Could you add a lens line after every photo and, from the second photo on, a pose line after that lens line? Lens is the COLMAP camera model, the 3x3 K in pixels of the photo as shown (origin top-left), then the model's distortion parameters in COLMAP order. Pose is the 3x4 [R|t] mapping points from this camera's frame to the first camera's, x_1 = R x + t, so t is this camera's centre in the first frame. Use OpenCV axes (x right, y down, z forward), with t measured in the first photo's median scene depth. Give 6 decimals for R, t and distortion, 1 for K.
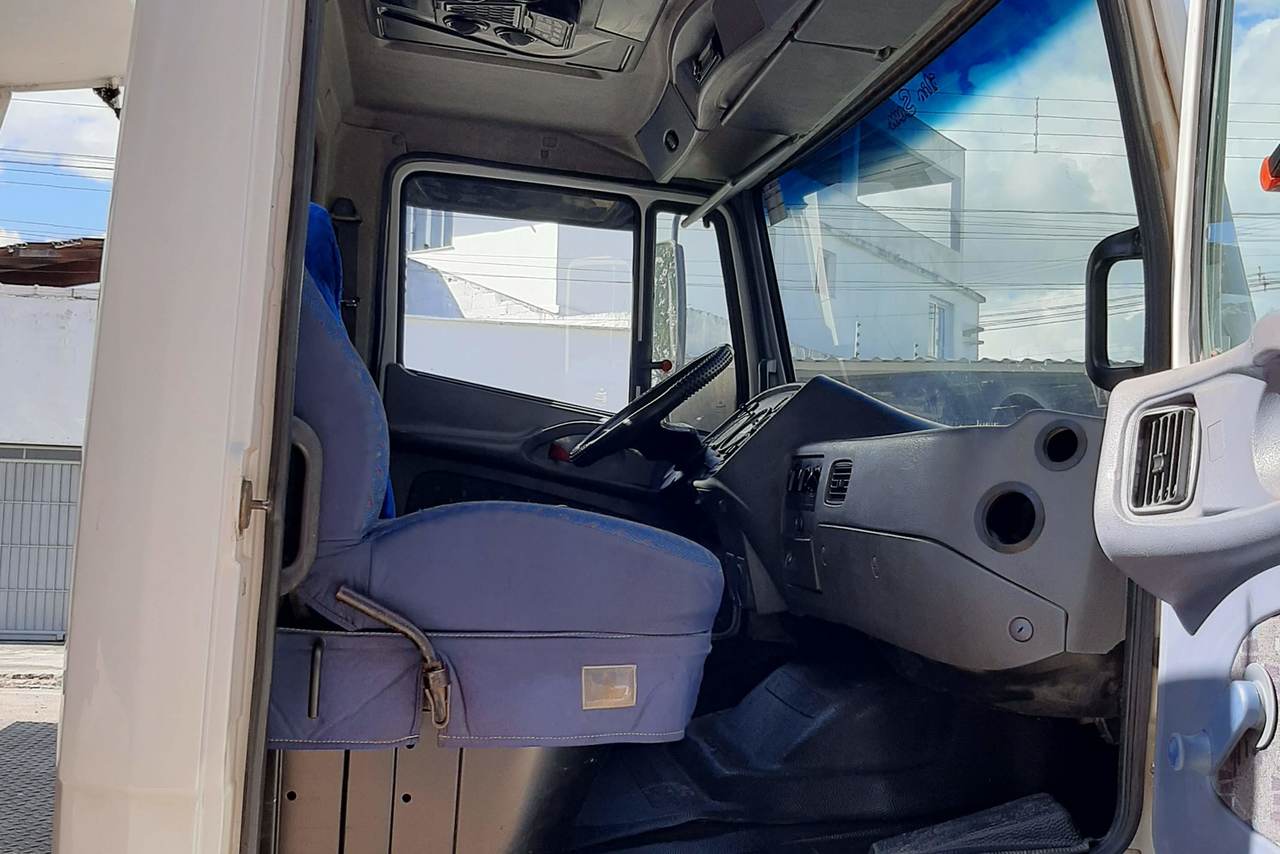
lens RADIAL K [[1131.8, 0, 646.6], [0, 1131.8, 460.4], [0, 0, 1]] dist [0.113339, -0.302586]
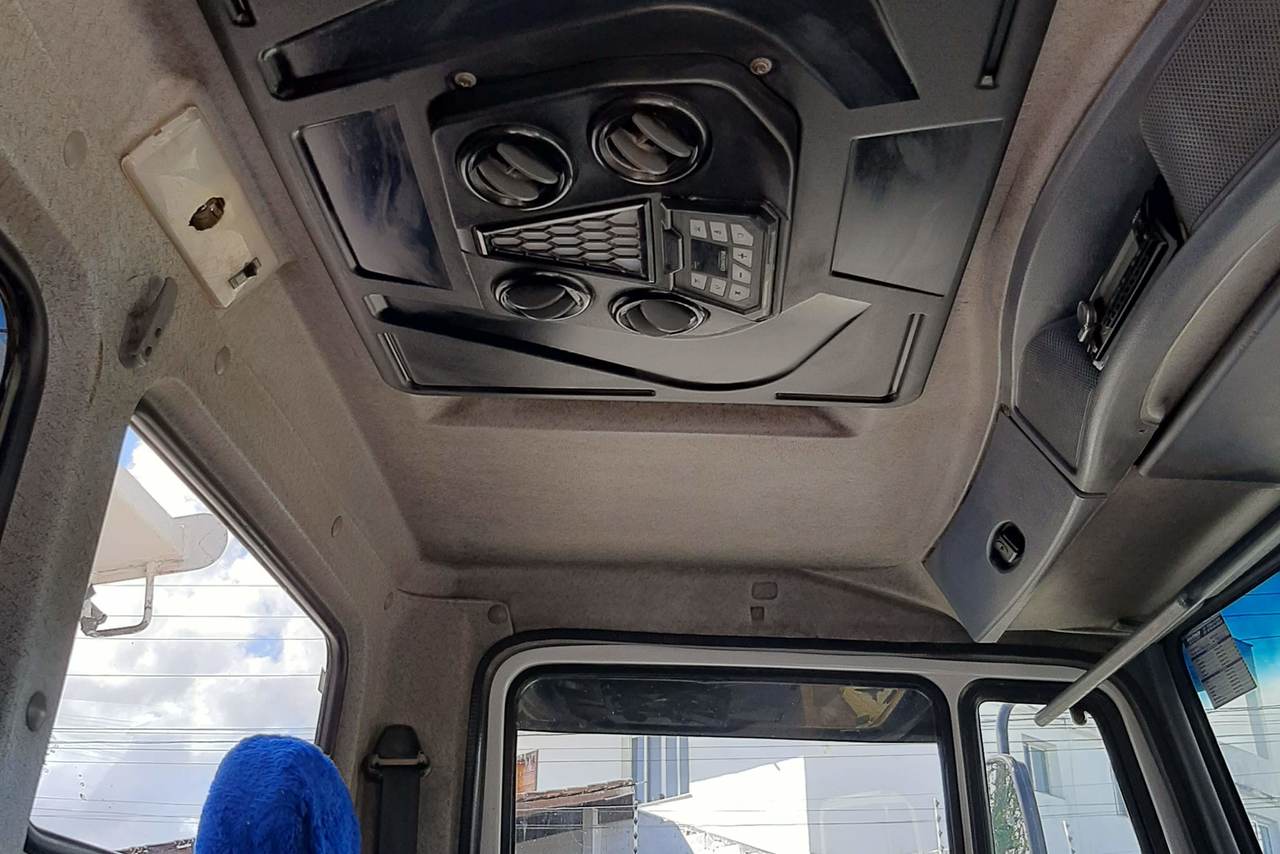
lens RADIAL K [[1131.8, 0, 646.6], [0, 1131.8, 460.4], [0, 0, 1]] dist [0.113339, -0.302586]
pose [[0.975682, -0.128455, -0.177608, -0.035633], [0.034970, 0.891128, -0.452402, -0.090048], [0.216384, 0.435190, 0.873949, 0.486904]]
